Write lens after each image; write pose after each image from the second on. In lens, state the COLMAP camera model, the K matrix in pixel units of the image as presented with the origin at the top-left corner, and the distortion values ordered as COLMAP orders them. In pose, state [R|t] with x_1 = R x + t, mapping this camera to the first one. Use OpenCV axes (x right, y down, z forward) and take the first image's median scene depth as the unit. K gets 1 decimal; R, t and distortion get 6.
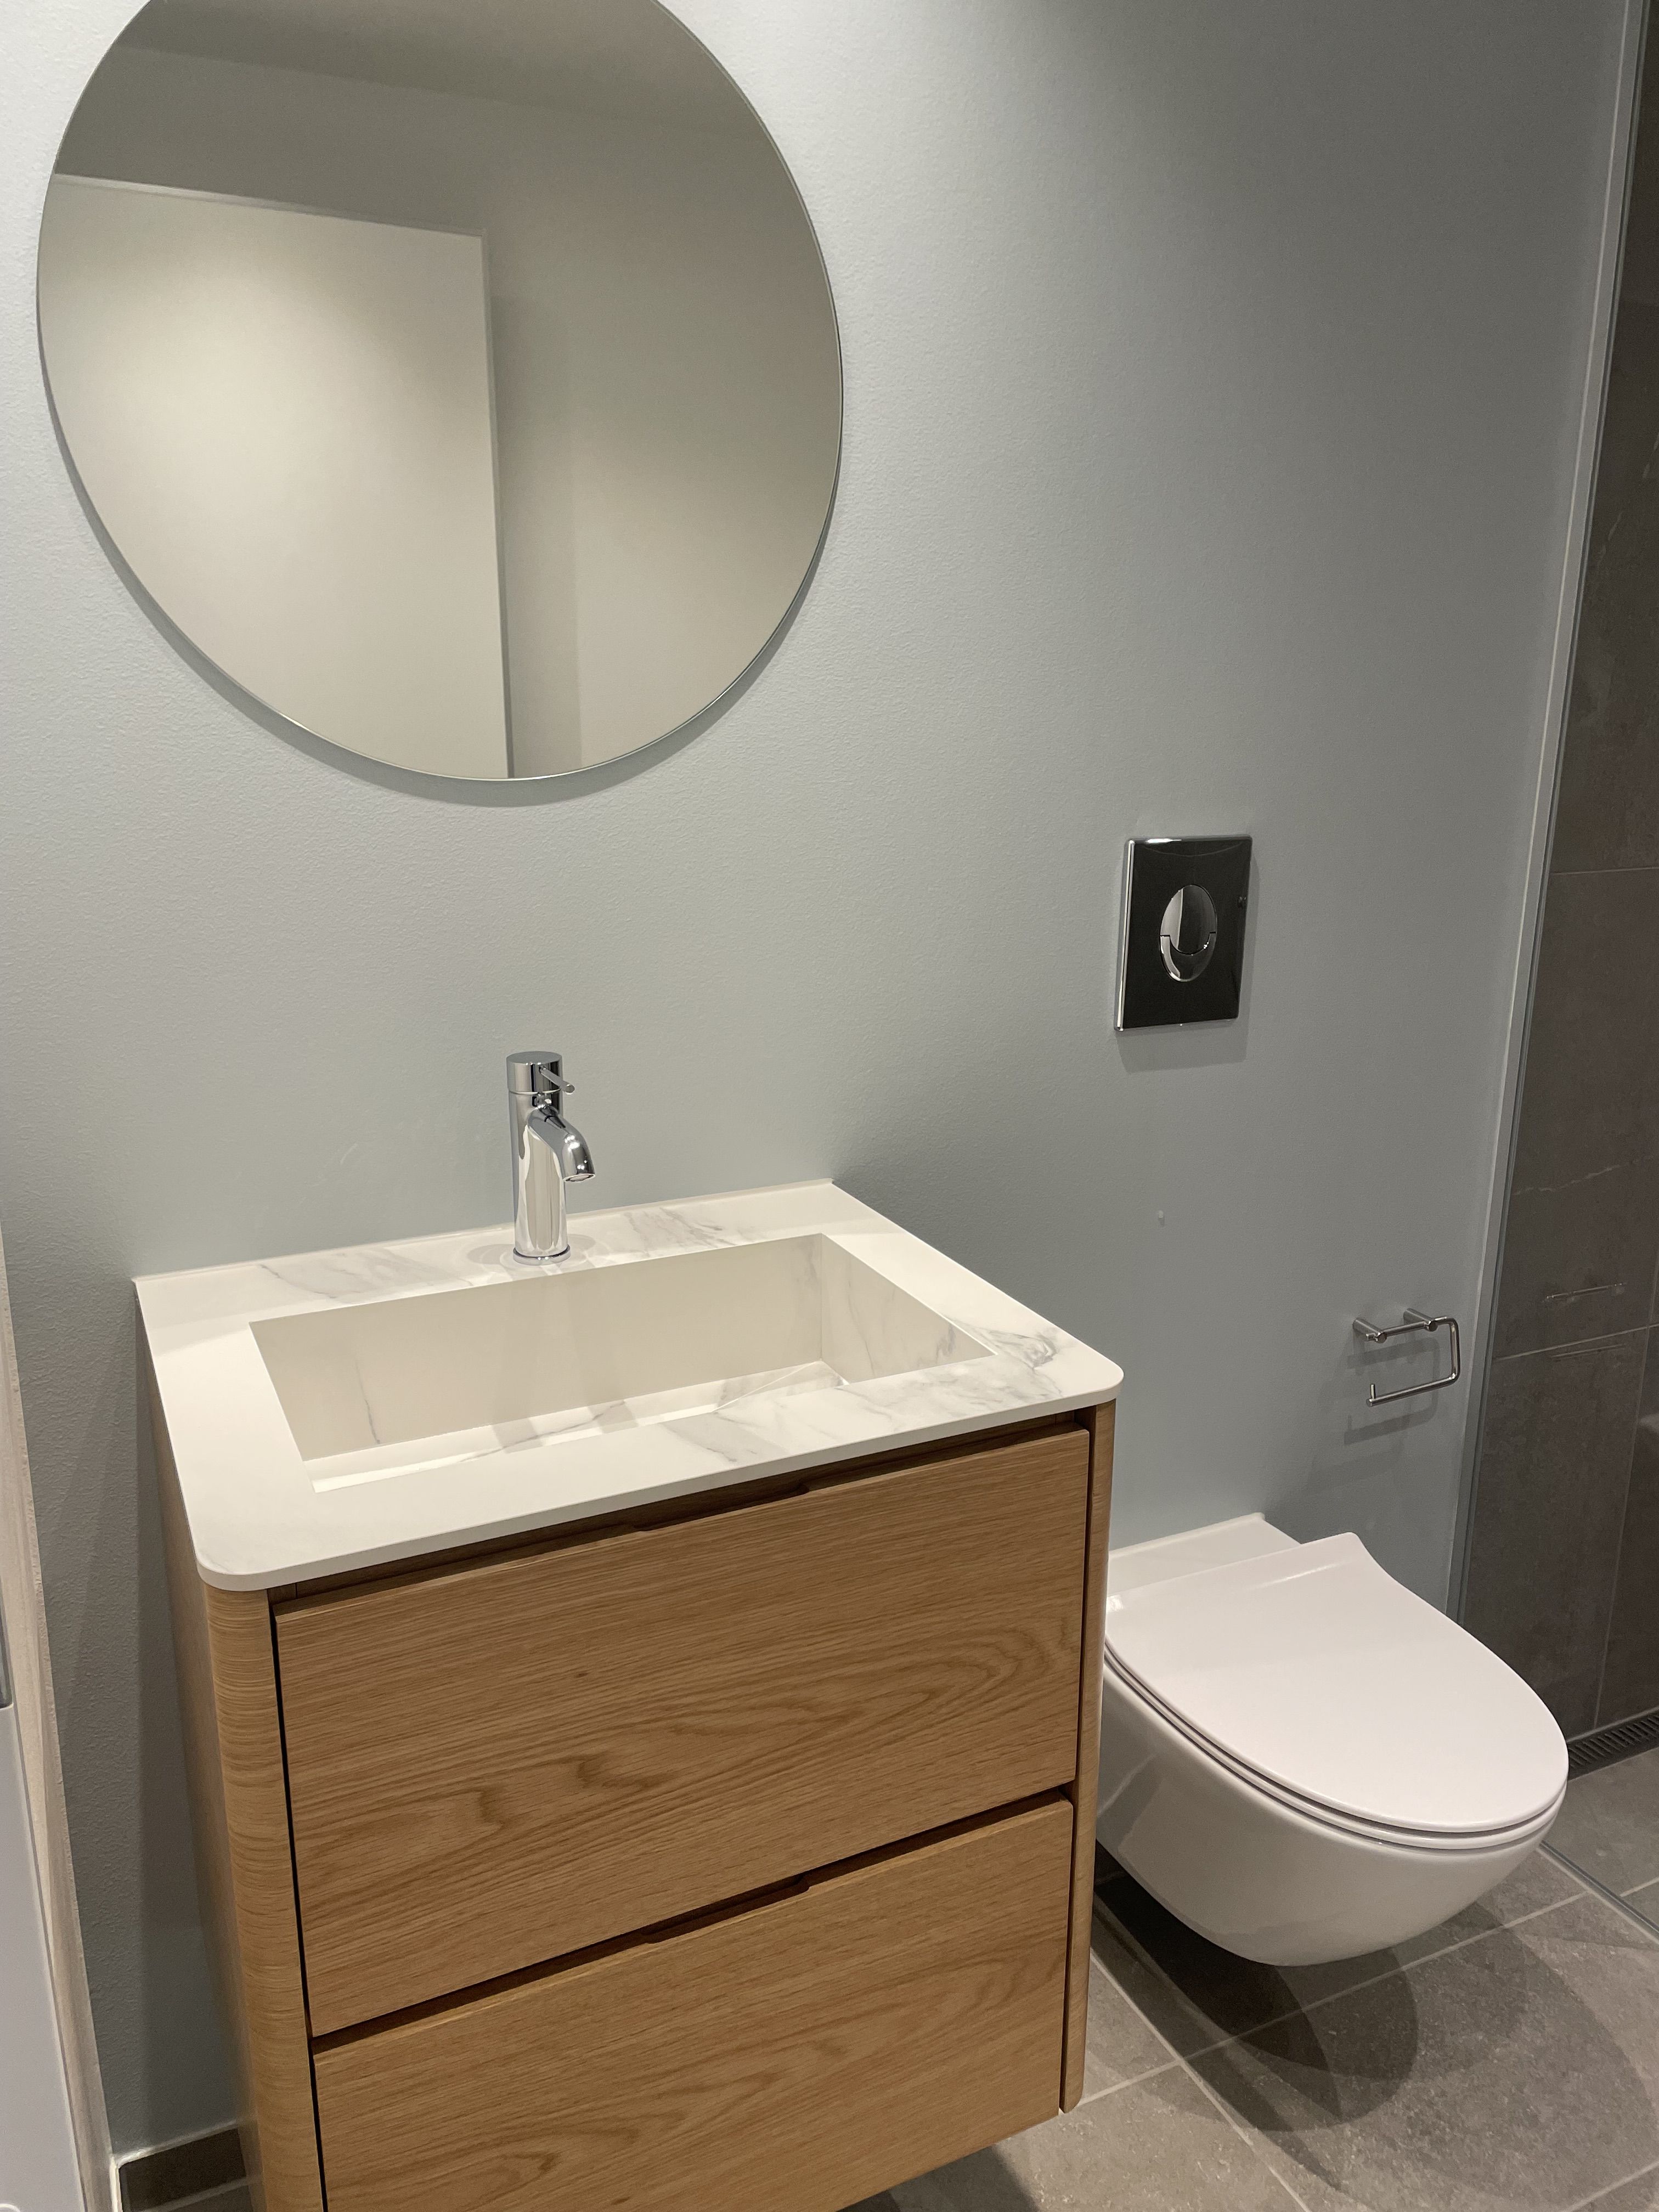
lens RADIAL K [[1677.6, 0, 826.7], [0, 1677.6, 1126.3], [0, 0, 1]] dist [0.084136, -0.109331]
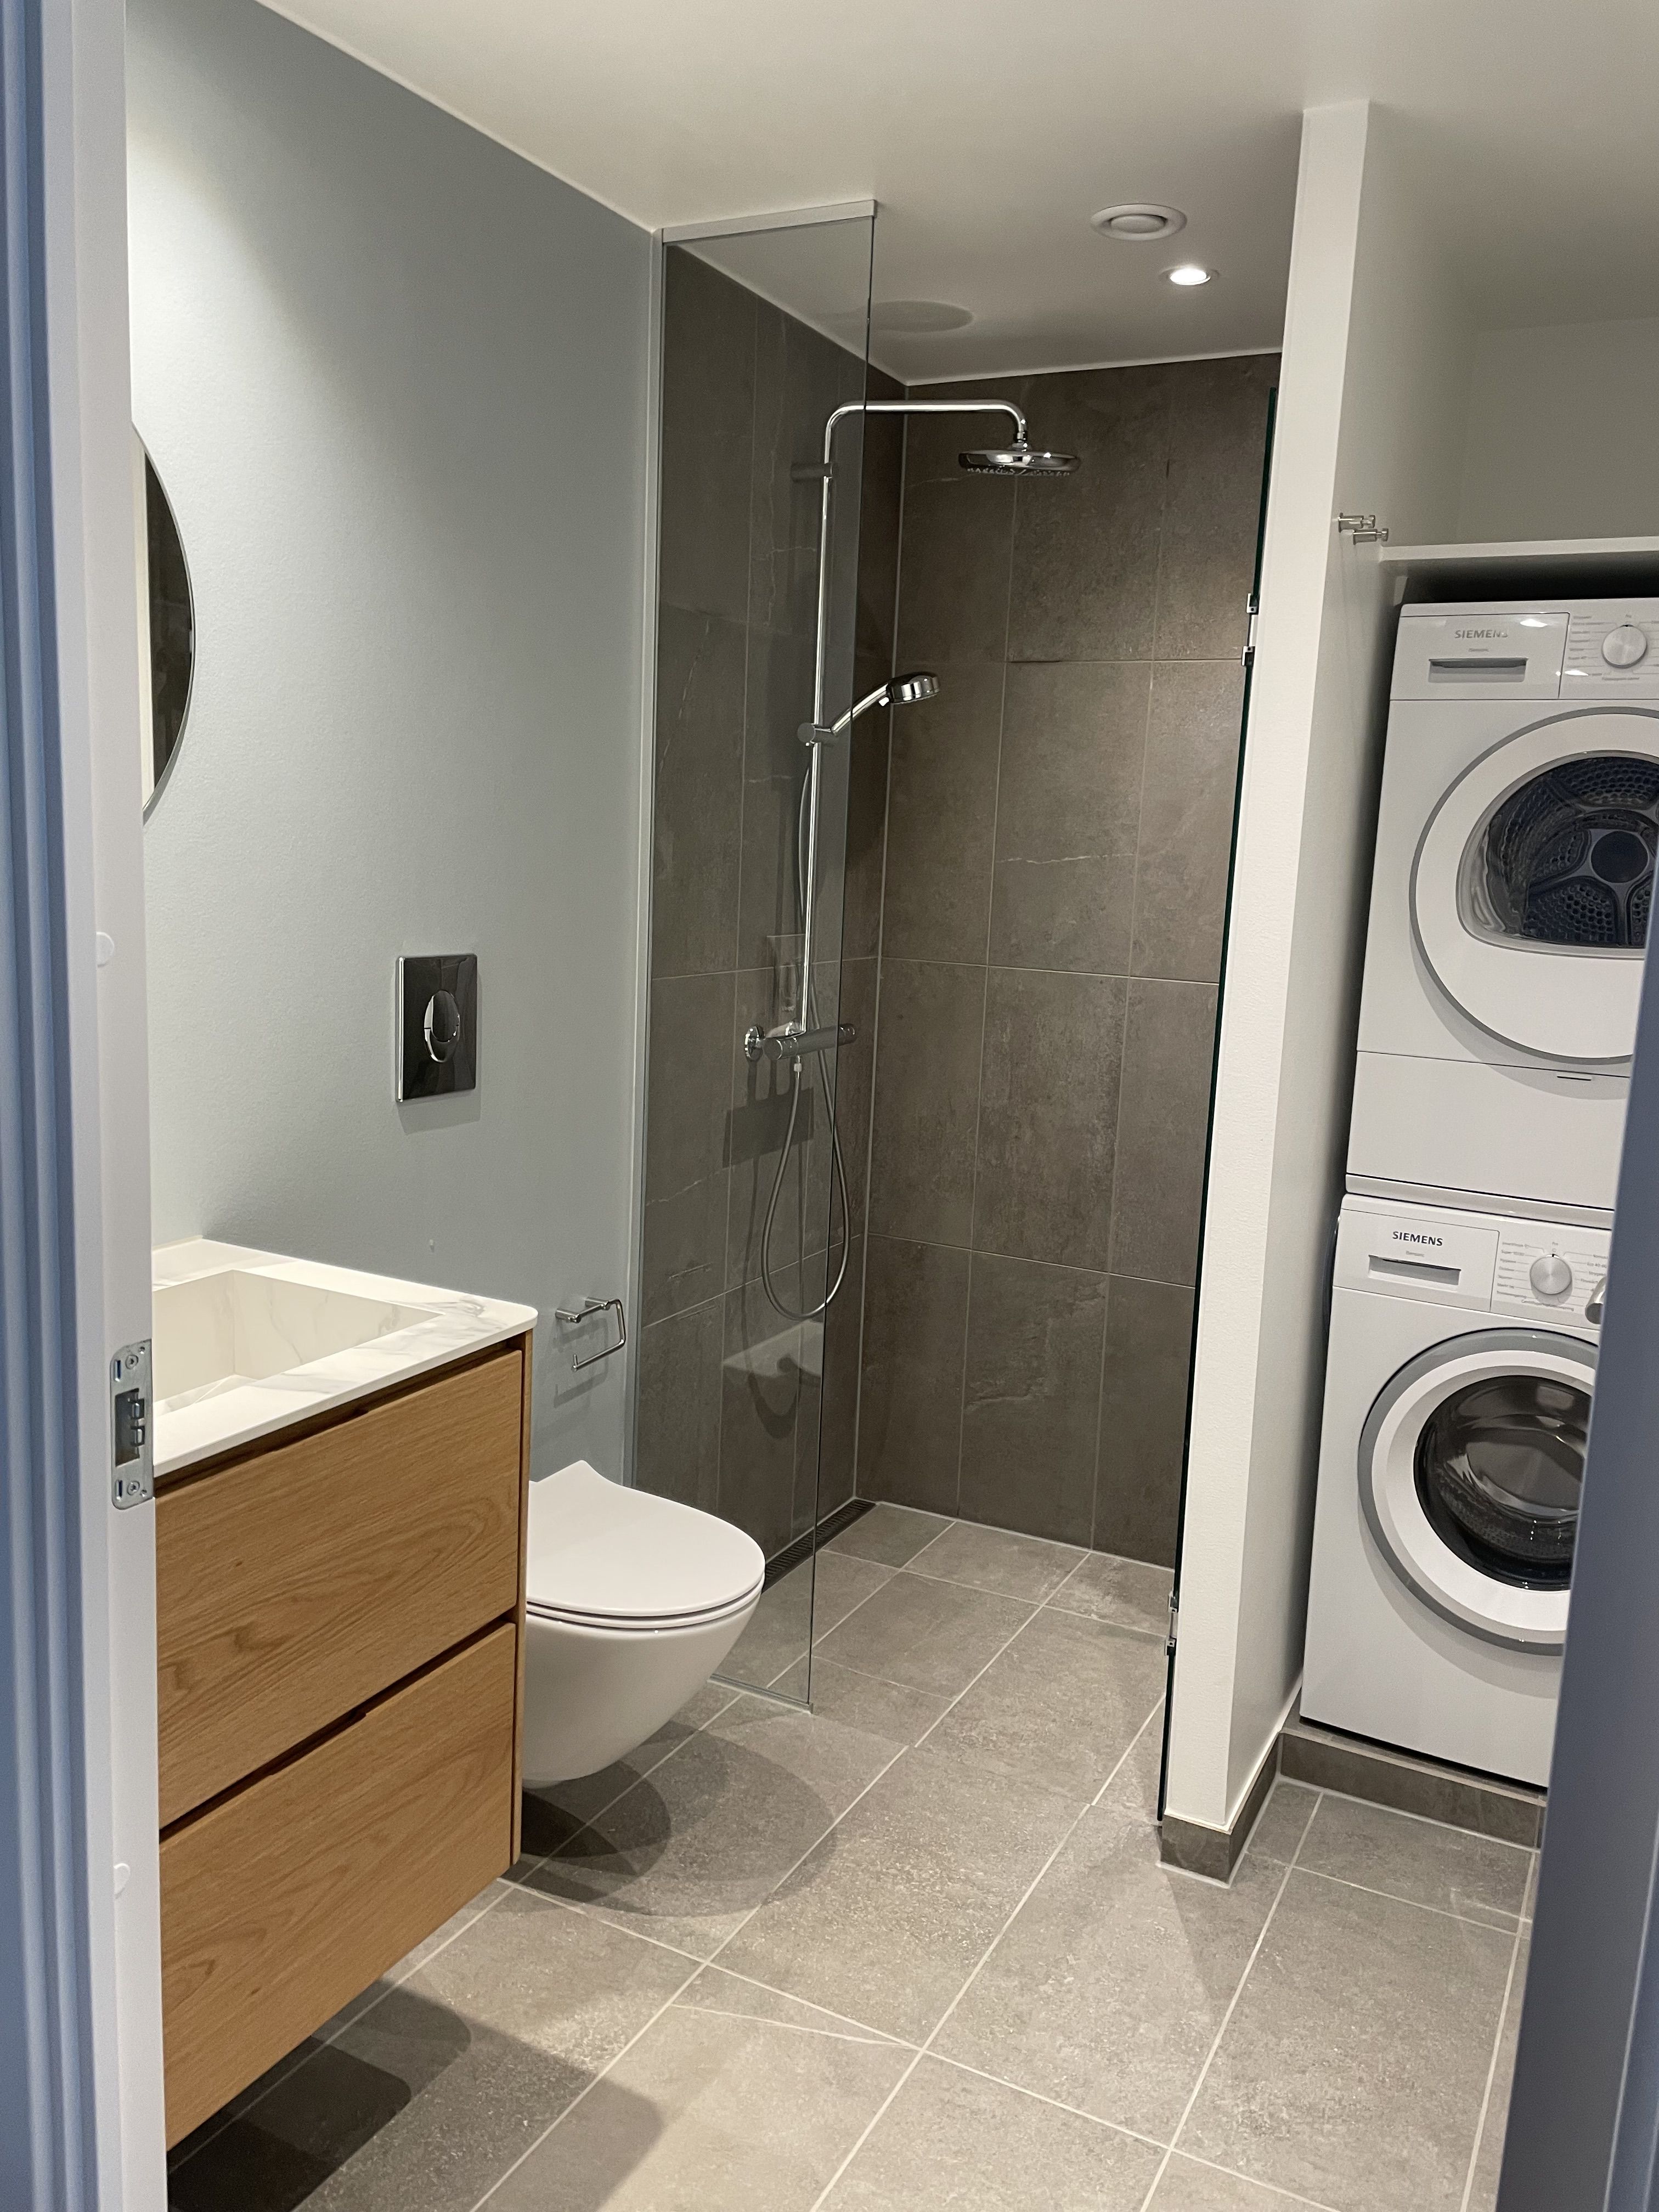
lens RADIAL K [[1677.6, 0, 826.7], [0, 1677.6, 1126.3], [0, 0, 1]] dist [0.084136, -0.109331]
pose [[0.809053, -0.077013, 0.582668, -0.372491], [0.118093, 0.992461, -0.032800, 0.051110], [-0.575749, 0.095346, 0.812048, -0.296547]]
